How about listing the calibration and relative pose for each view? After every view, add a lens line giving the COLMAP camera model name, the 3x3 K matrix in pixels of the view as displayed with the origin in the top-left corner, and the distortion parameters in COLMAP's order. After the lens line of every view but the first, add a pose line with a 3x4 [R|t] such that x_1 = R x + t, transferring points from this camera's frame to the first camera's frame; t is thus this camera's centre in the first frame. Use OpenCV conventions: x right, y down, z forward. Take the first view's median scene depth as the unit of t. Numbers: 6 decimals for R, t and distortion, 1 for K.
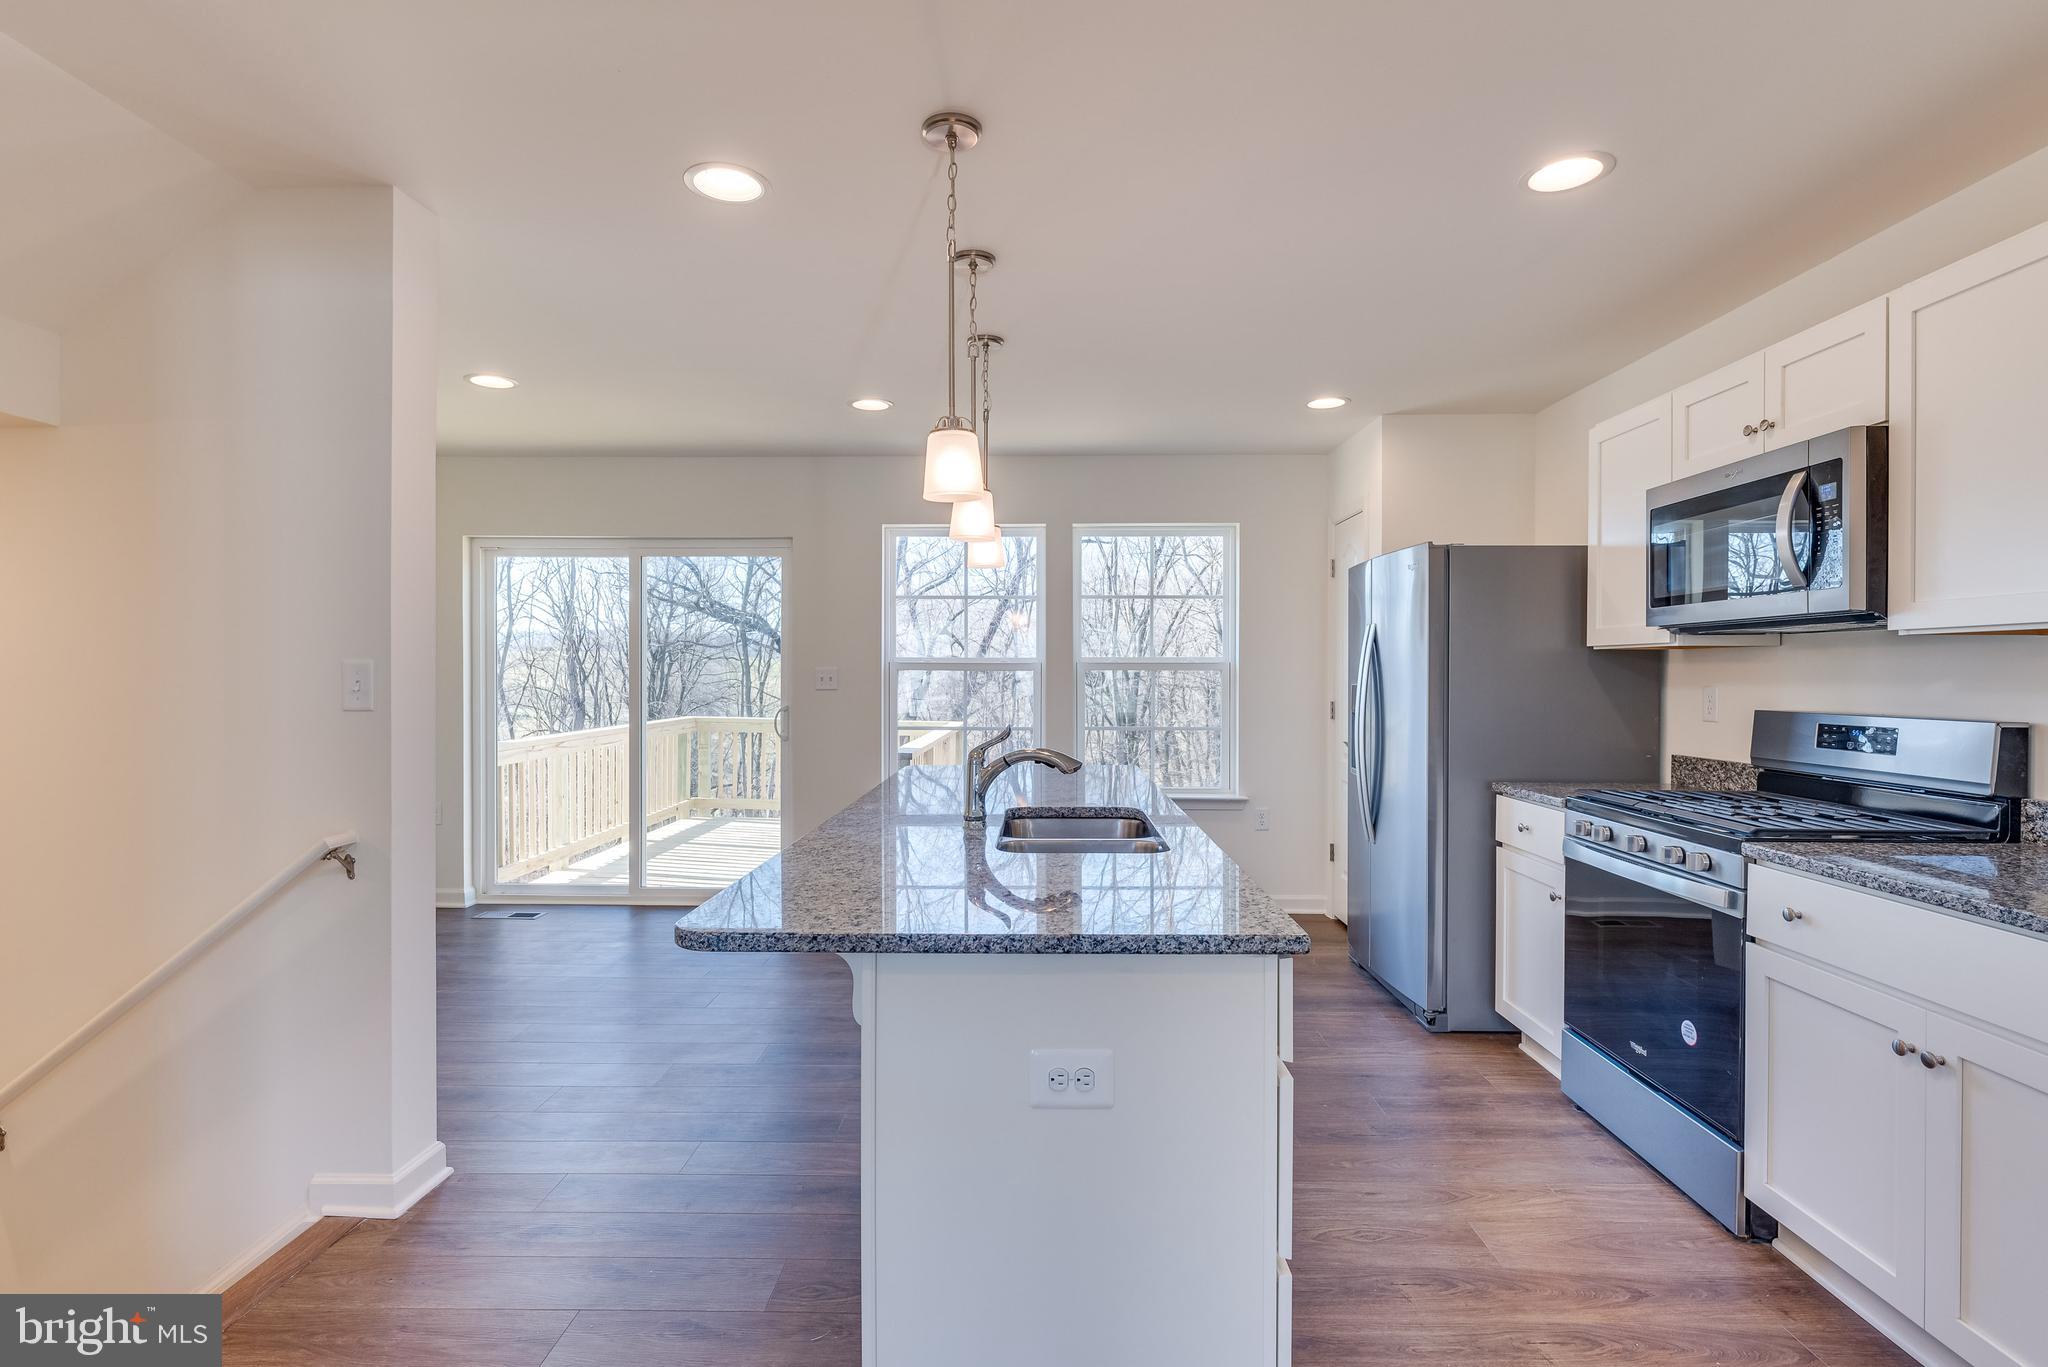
lens RADIAL K [[997.4, 0, 1012.3], [0, 997.4, 662.0], [0, 0, 1]] dist [-0.006808, 0.001231]
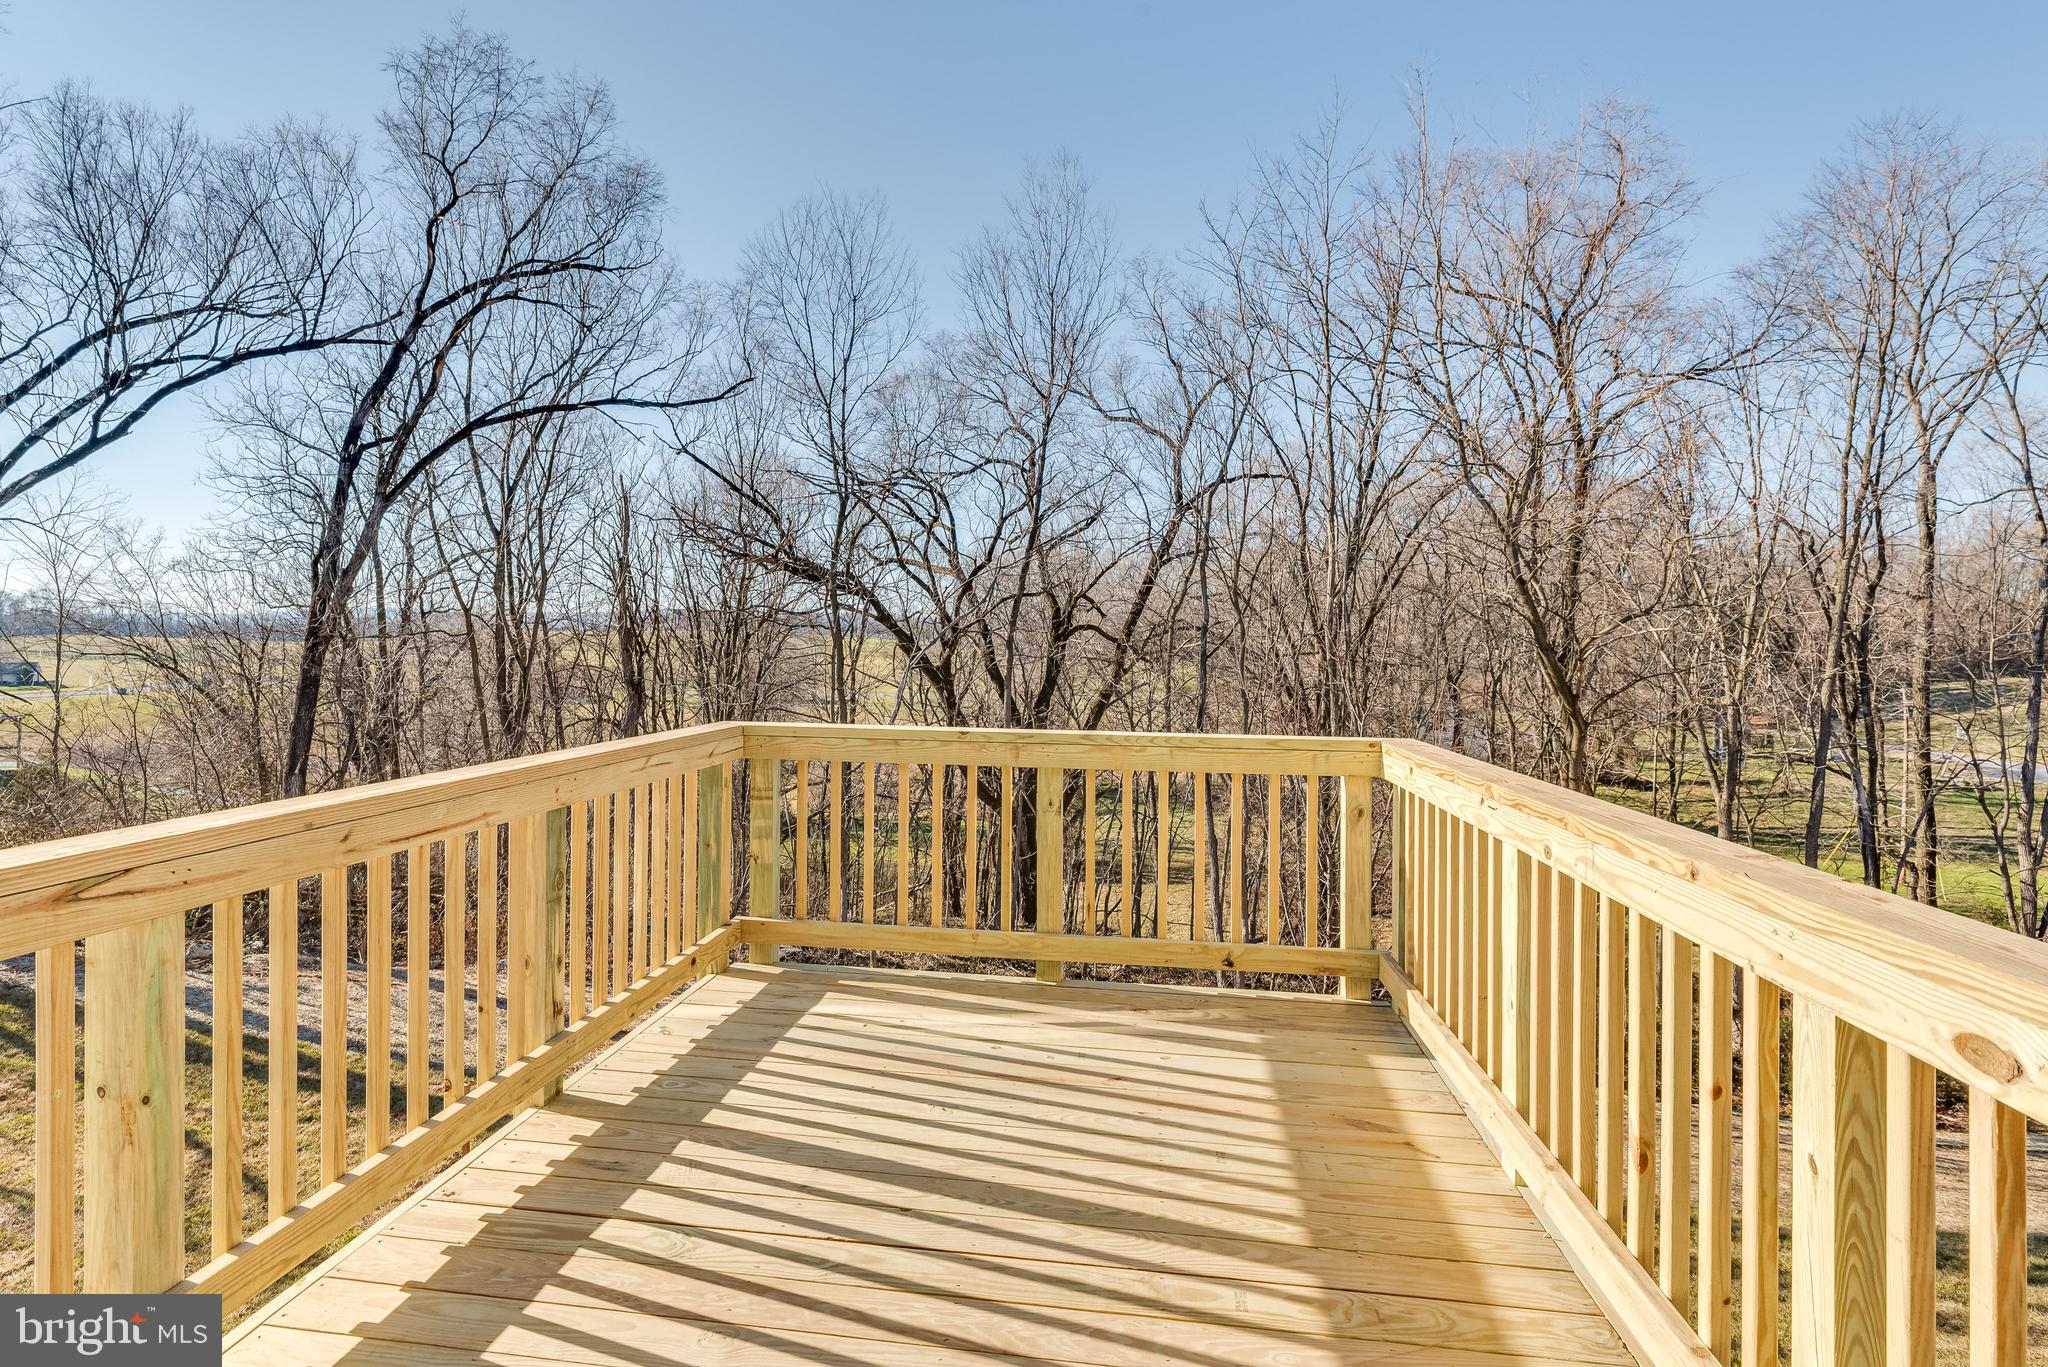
lens RADIAL K [[1034.6, 0, 1002.0], [0, 1034.6, 676.6], [0, 0, 1]] dist [0.002113, 0.000088]
pose [[0.995157, 0.000299, -0.098300, -0.622555], [0.003086, 0.999407, 0.034283, 0.076992], [0.098252, -0.034420, 0.994566, 2.165514]]
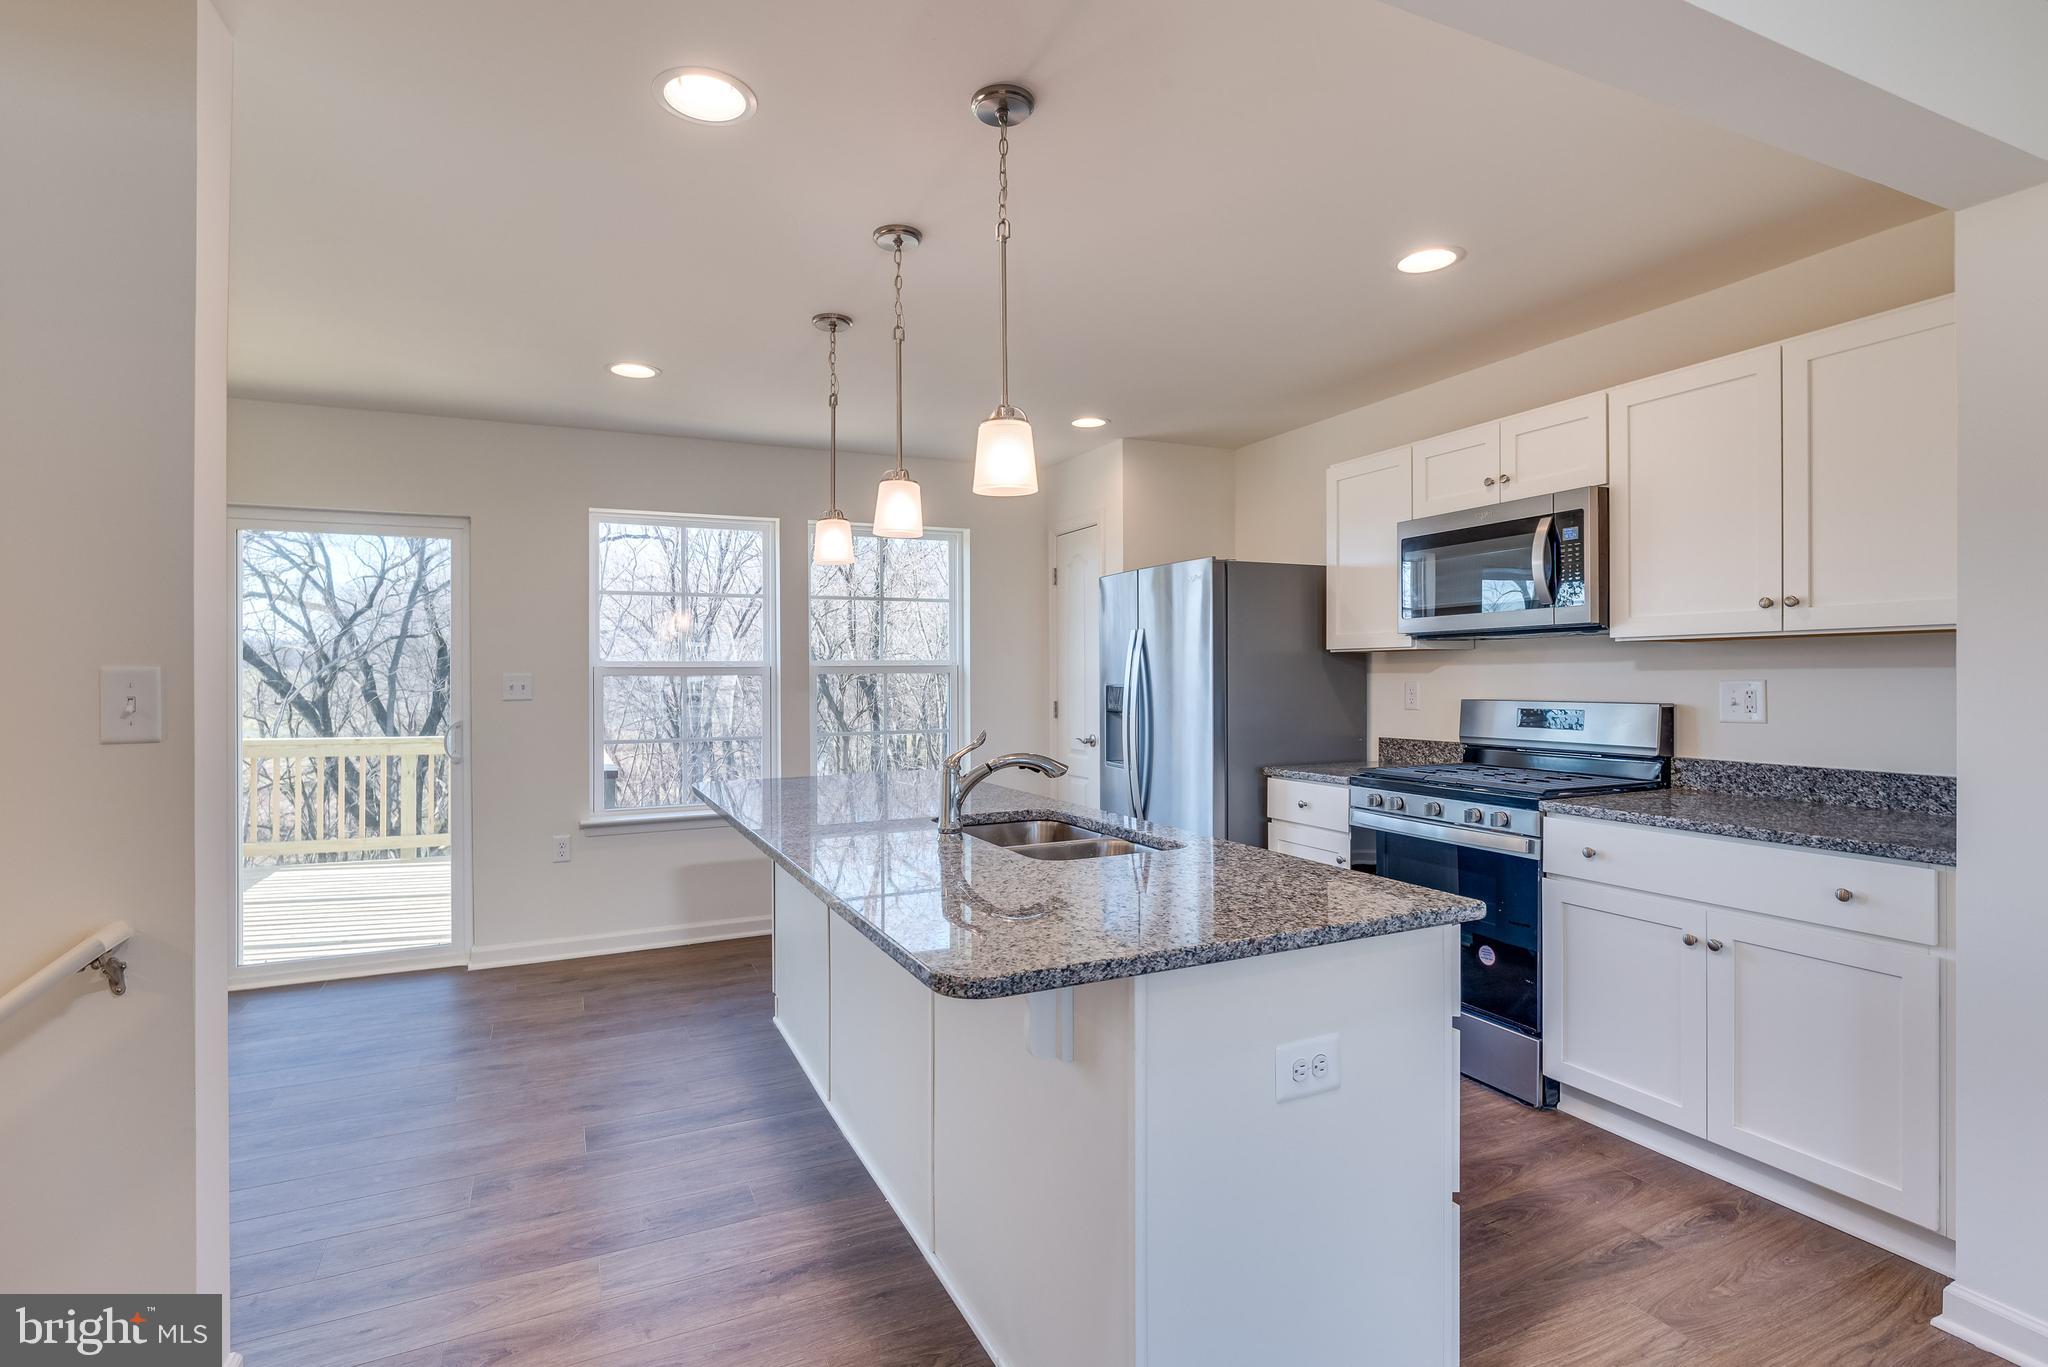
lens RADIAL K [[997.4, 0, 1013.4], [0, 997.4, 661.7], [0, 0, 1]] dist [-0.006808, 0.001231]
pose [[0.894064, -0.002876, 0.447929, -0.408800], [0.005085, 0.999980, -0.003730, 0.001596], [-0.447910, 0.005613, 0.894061, 0.132649]]
